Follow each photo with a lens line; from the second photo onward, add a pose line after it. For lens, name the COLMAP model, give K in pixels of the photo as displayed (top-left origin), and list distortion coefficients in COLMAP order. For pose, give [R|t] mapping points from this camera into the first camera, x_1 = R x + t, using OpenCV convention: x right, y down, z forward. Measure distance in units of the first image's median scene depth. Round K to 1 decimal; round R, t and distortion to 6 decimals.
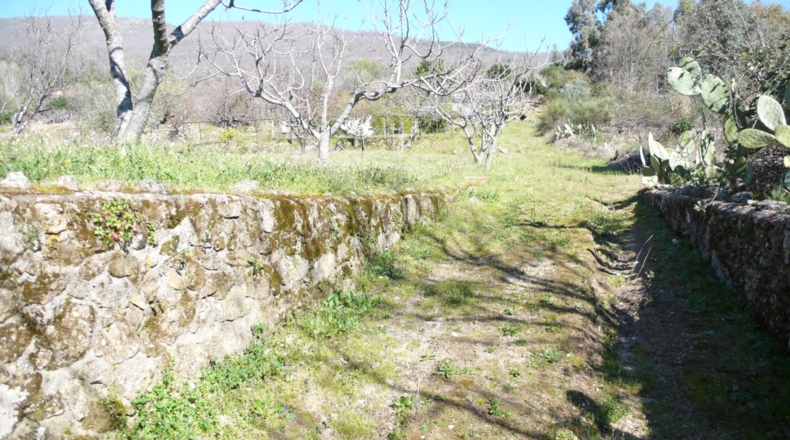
lens RADIAL K [[619.8, 0, 396.4], [0, 619.8, 218.4], [0, 0, 1]] dist [-0.054972, 0.038861]
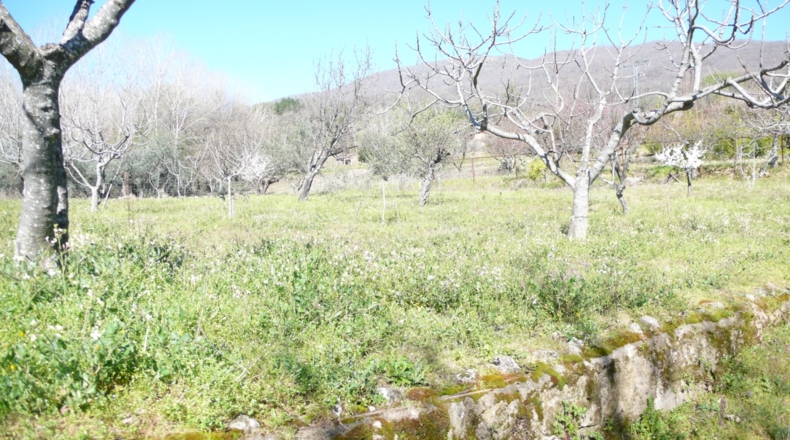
lens RADIAL K [[619.8, 0, 411.8], [0, 619.8, 216.2], [0, 0, 1]] dist [-0.054972, 0.038861]
pose [[0.864405, 0.002797, -0.502789, 0.065204], [-0.026150, 0.998881, -0.039401, -0.066874], [0.502116, 0.047206, 0.863511, 0.343689]]
